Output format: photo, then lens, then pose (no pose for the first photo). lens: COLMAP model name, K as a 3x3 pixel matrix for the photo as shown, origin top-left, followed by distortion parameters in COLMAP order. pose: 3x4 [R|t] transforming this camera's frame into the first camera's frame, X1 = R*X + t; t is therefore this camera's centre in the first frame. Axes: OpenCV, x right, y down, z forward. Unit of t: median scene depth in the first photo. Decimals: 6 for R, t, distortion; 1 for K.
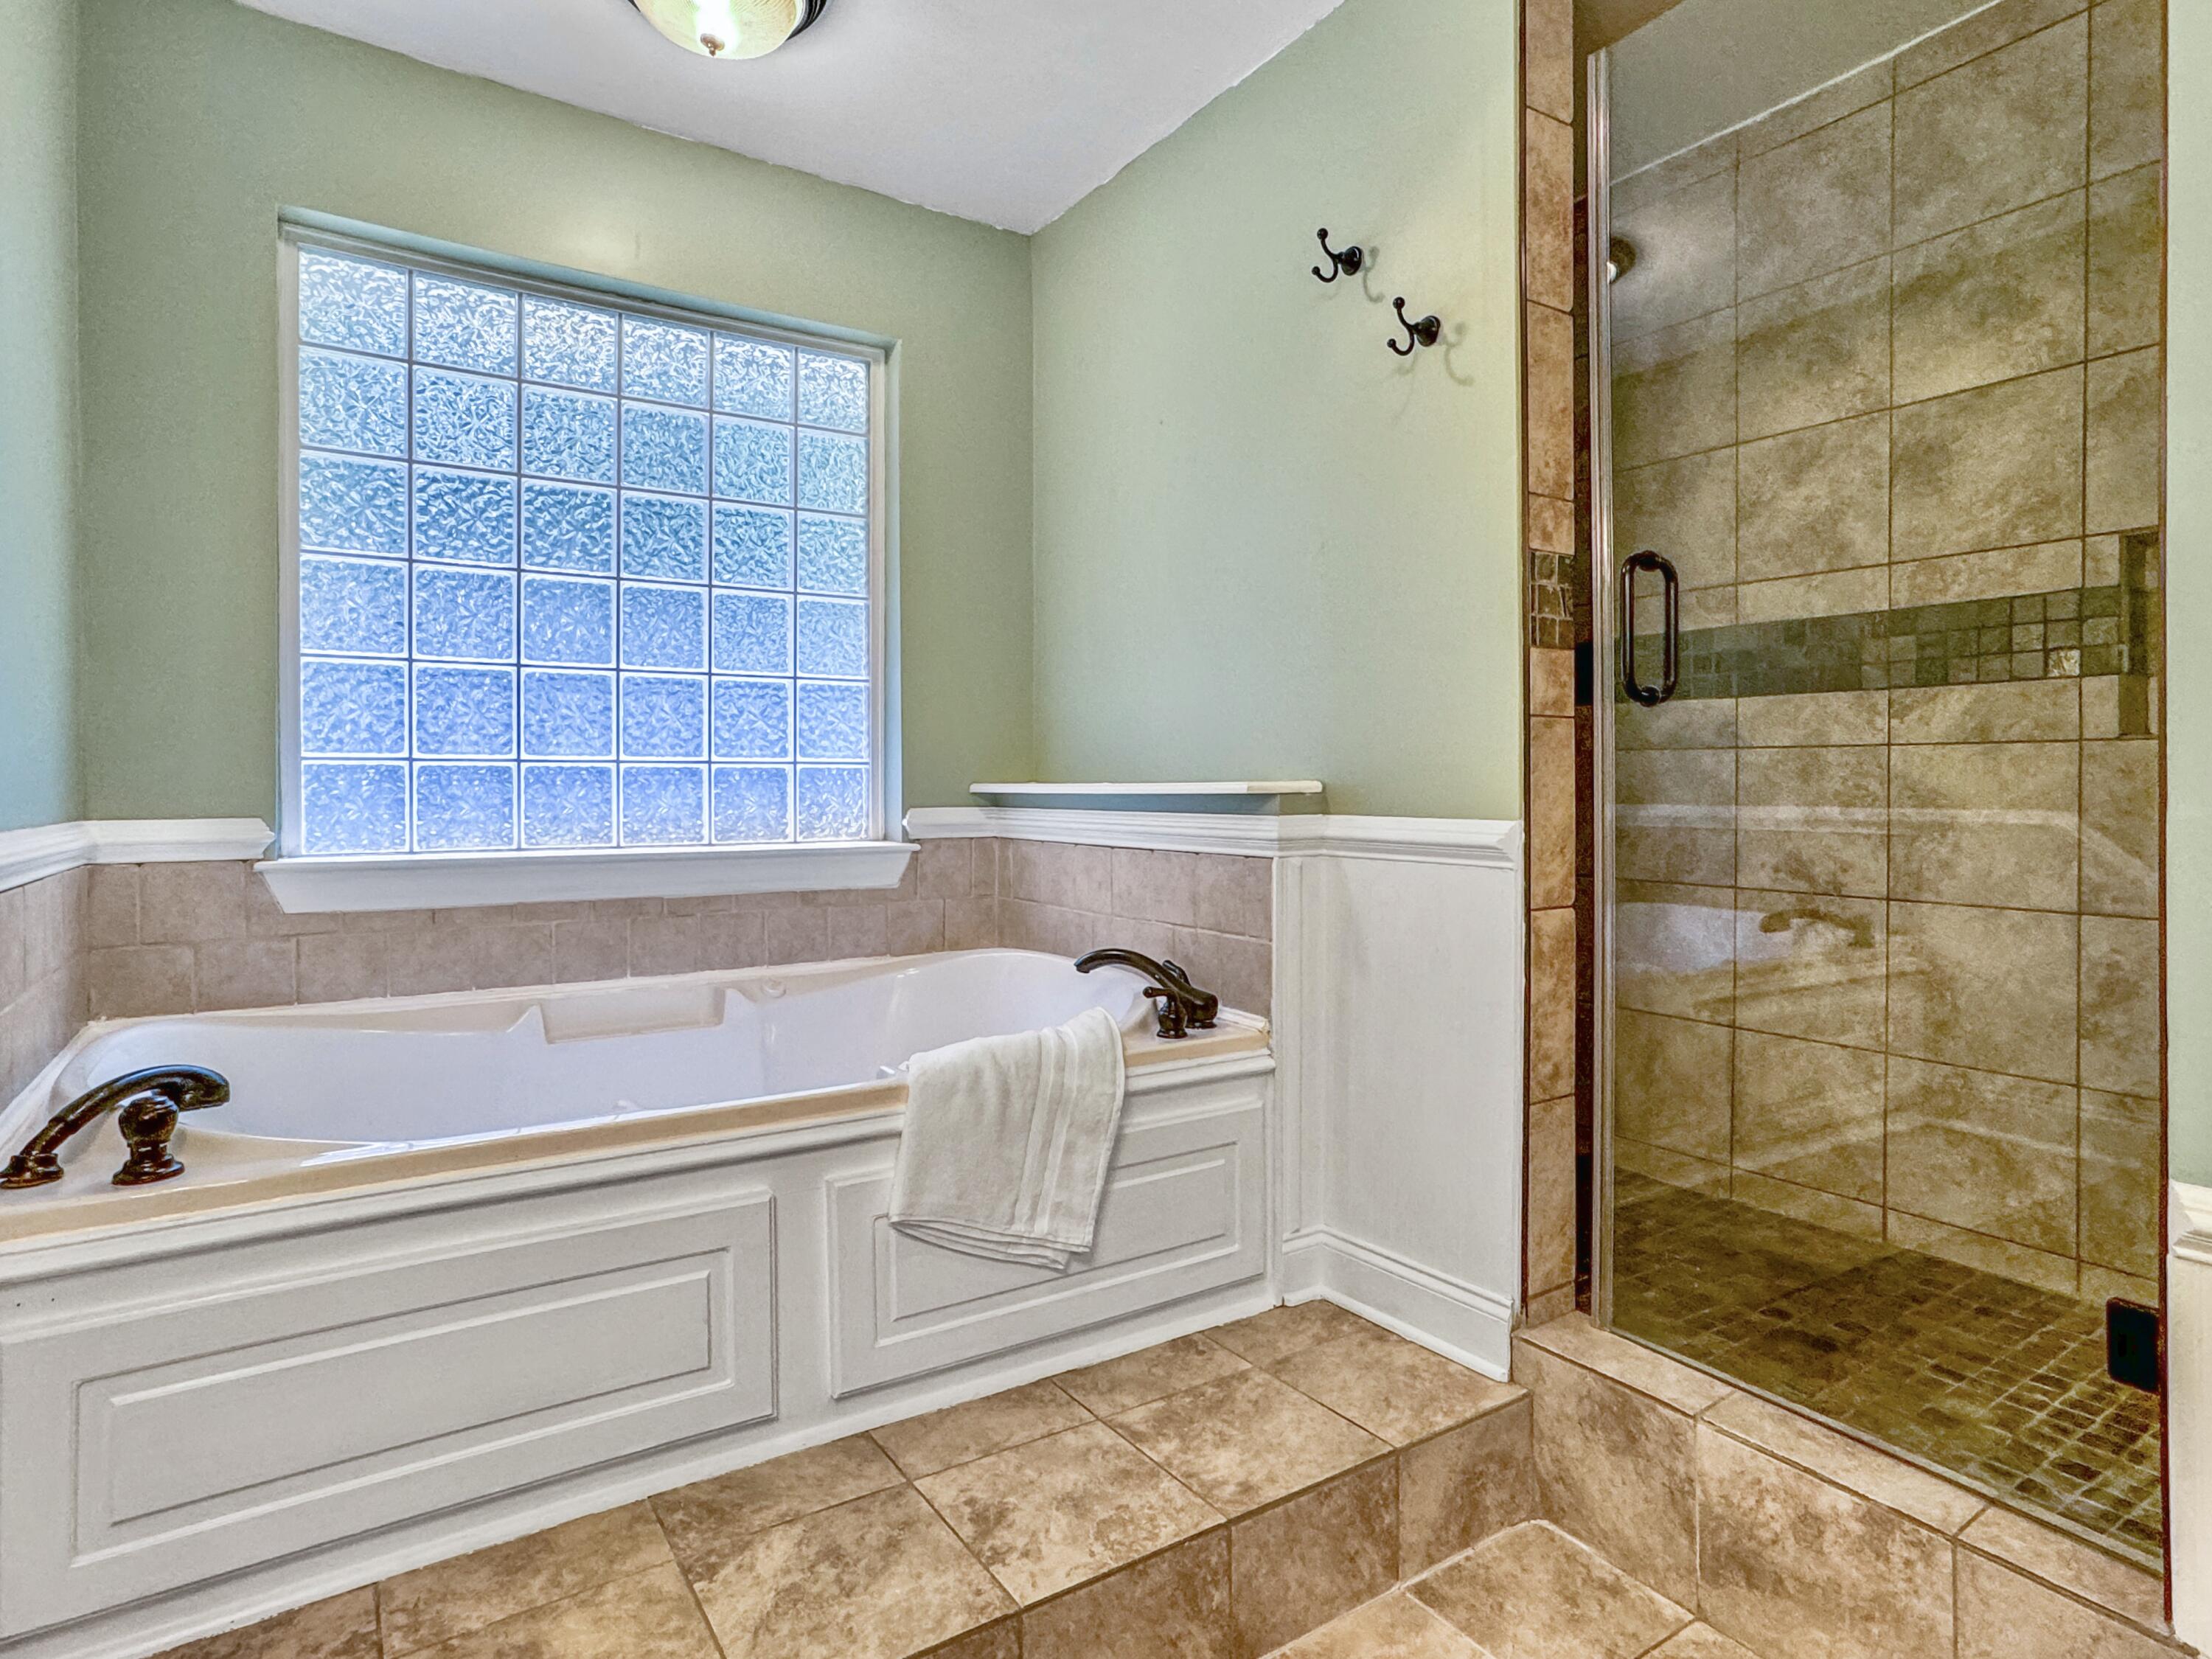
lens RADIAL K [[1173.5, 0, 1094.5], [0, 1173.5, 818.8], [0, 0, 1]] dist [-0.029980, 0.008558]
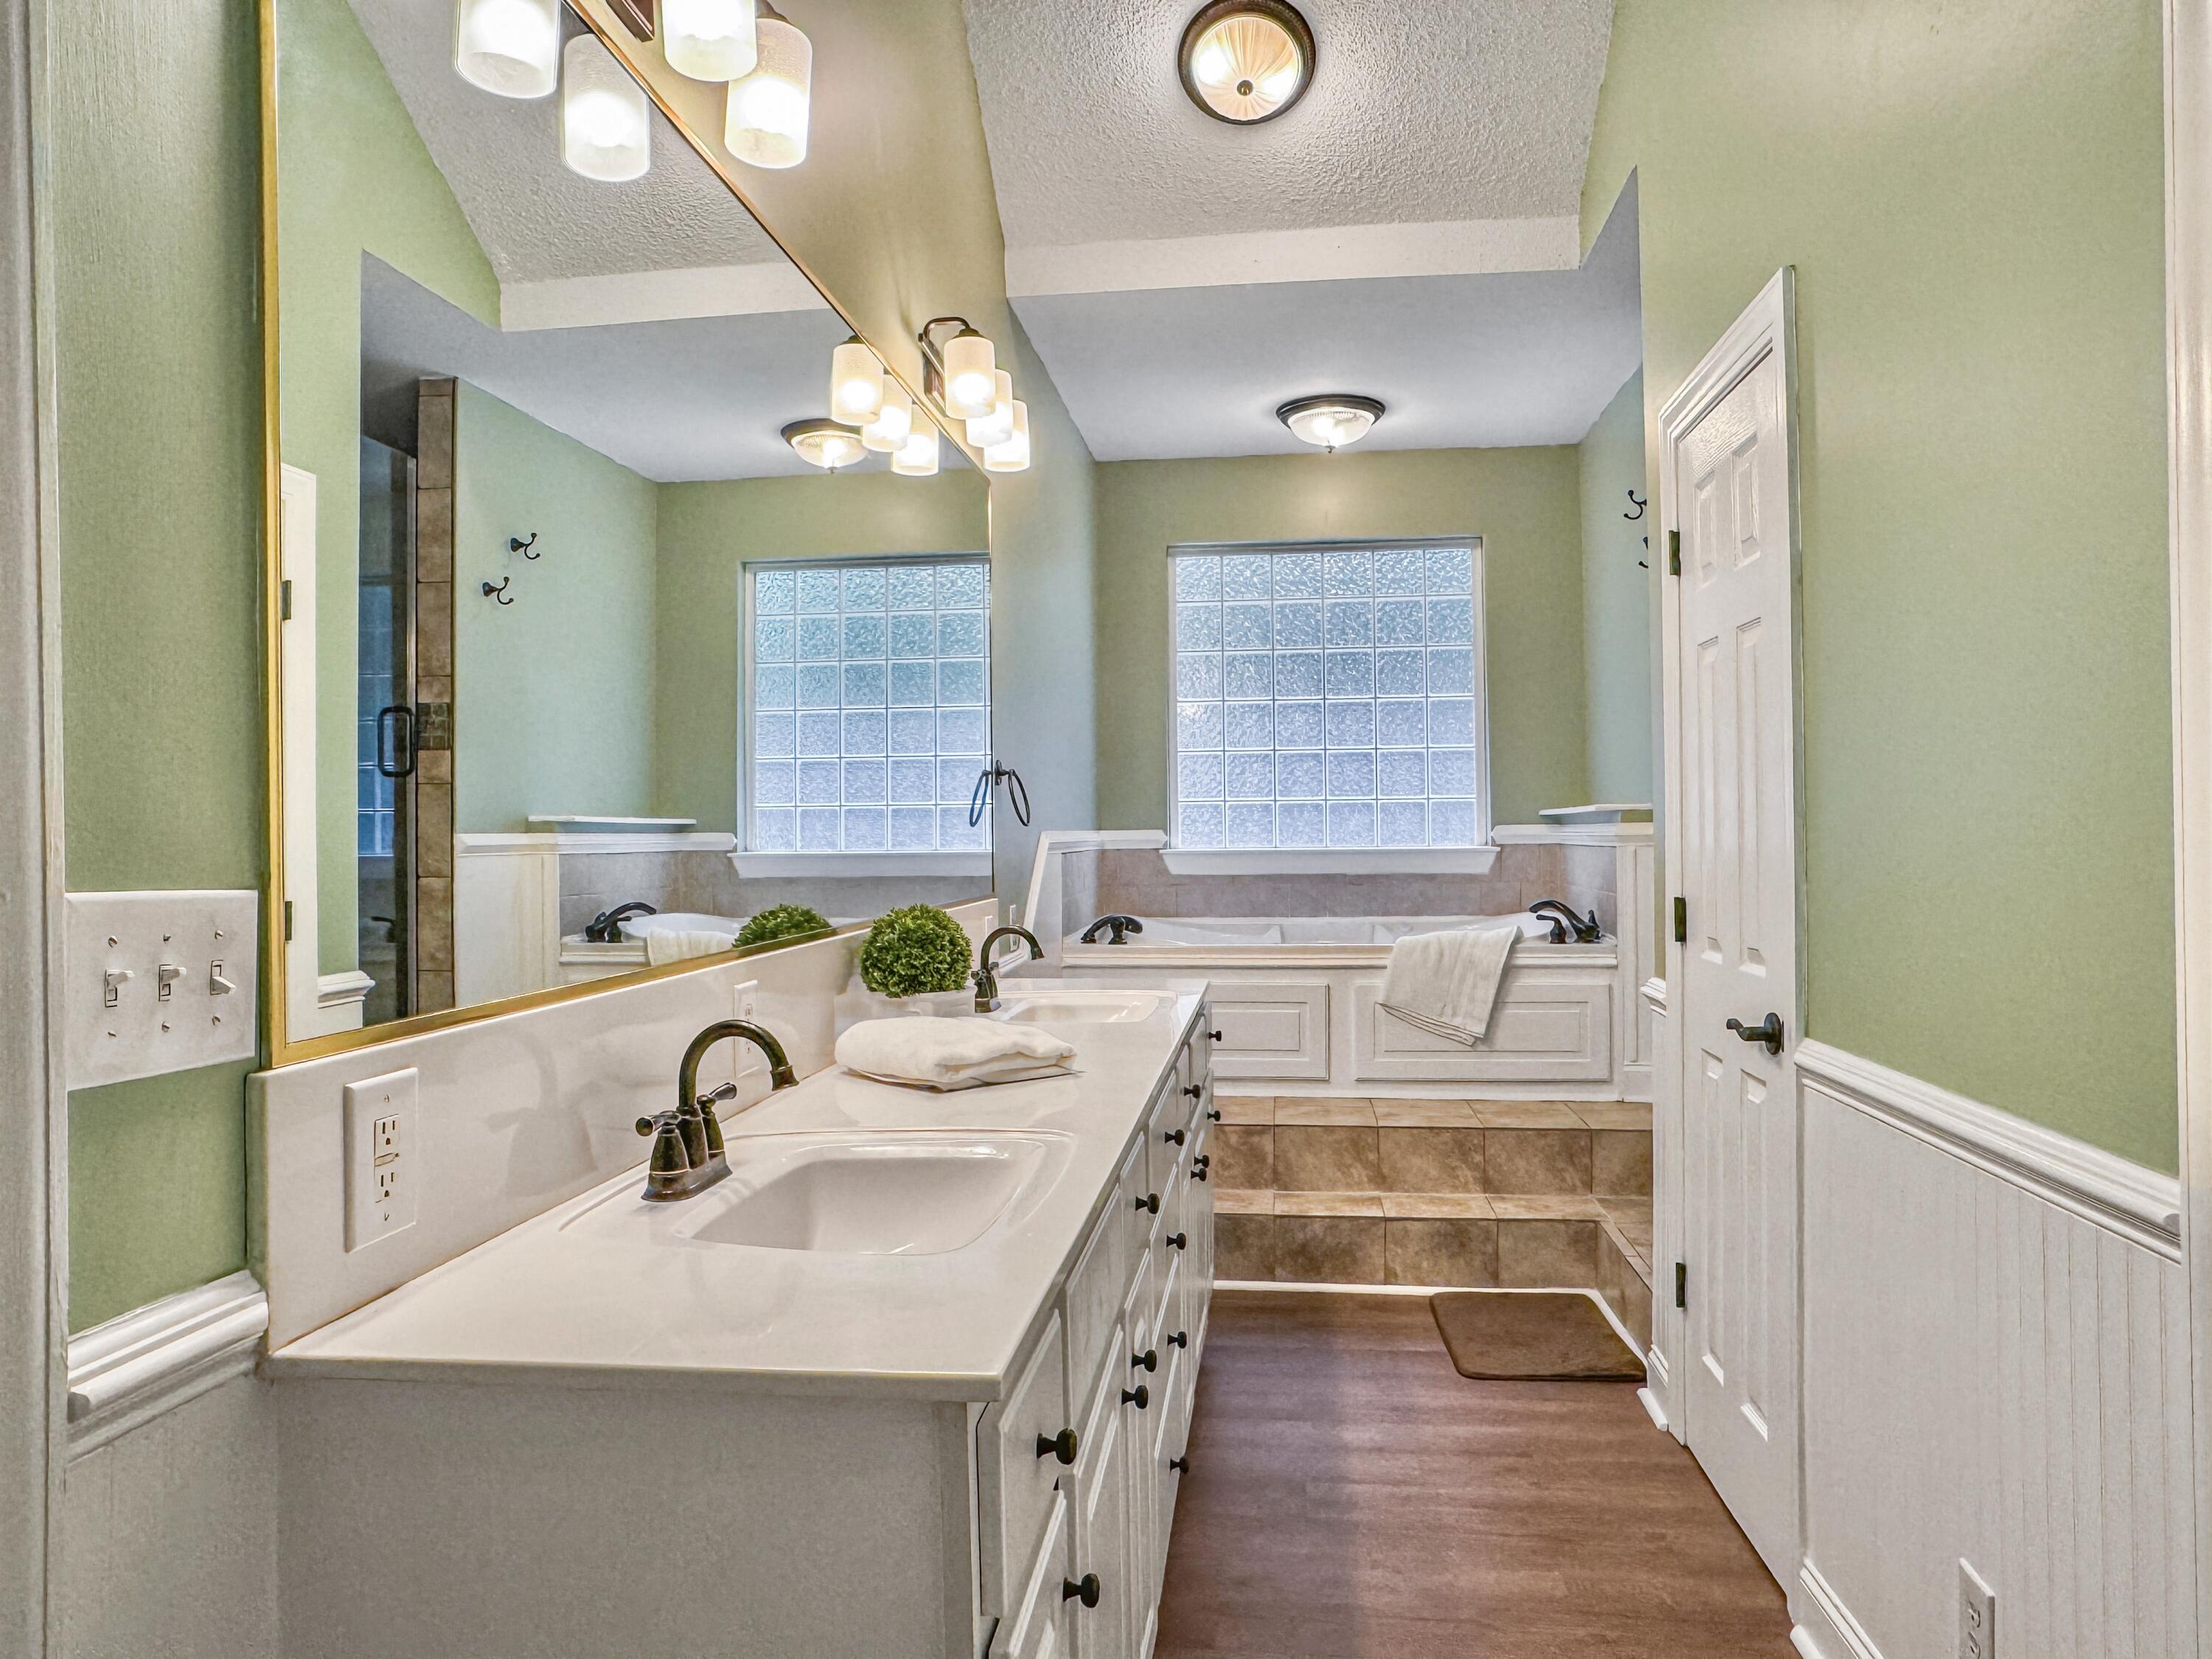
lens RADIAL K [[1449.4, 0, 1109.1], [0, 1449.4, 831.9], [0, 0, 1]] dist [-0.047283, 0.003518]
pose [[0.761935, -0.010793, -0.647564, 1.048005], [-0.005503, 0.999717, -0.023137, 0.072176], [0.647631, 0.021193, 0.761660, -1.235144]]
